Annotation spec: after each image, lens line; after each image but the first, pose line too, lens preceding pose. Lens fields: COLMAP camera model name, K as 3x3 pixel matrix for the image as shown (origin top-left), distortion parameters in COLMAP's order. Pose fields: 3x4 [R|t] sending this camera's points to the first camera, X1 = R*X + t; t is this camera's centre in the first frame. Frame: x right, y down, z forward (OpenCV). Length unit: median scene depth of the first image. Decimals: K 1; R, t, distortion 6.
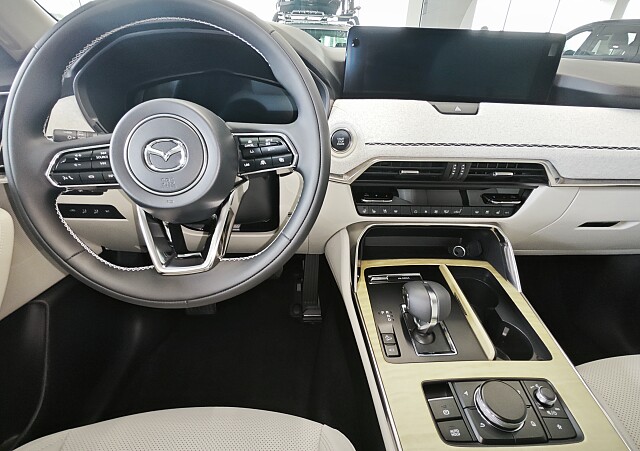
lens RADIAL K [[337.8, 0, 318.5], [0, 337.8, 225.9], [0, 0, 1]] dist [0.007962, 0.000357]
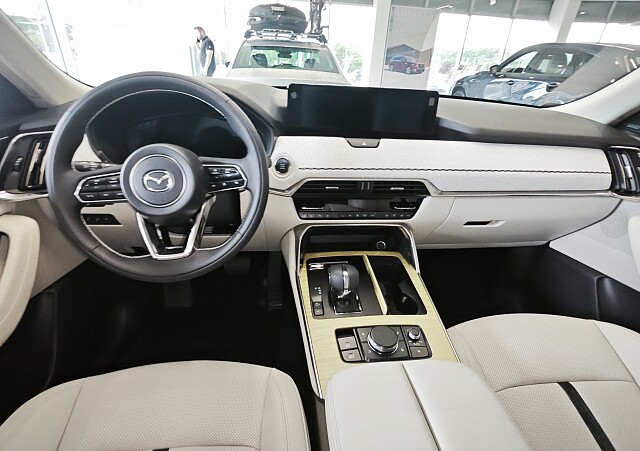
lens RADIAL K [[337.8, 0, 321.8], [0, 337.8, 226.5], [0, 0, 1]] dist [0.007962, 0.000357]
pose [[0.997053, -0.017497, 0.074692, 0.118527], [0.018857, 0.999668, -0.017539, 0.027015], [-0.074361, 0.018896, 0.997052, -0.408057]]
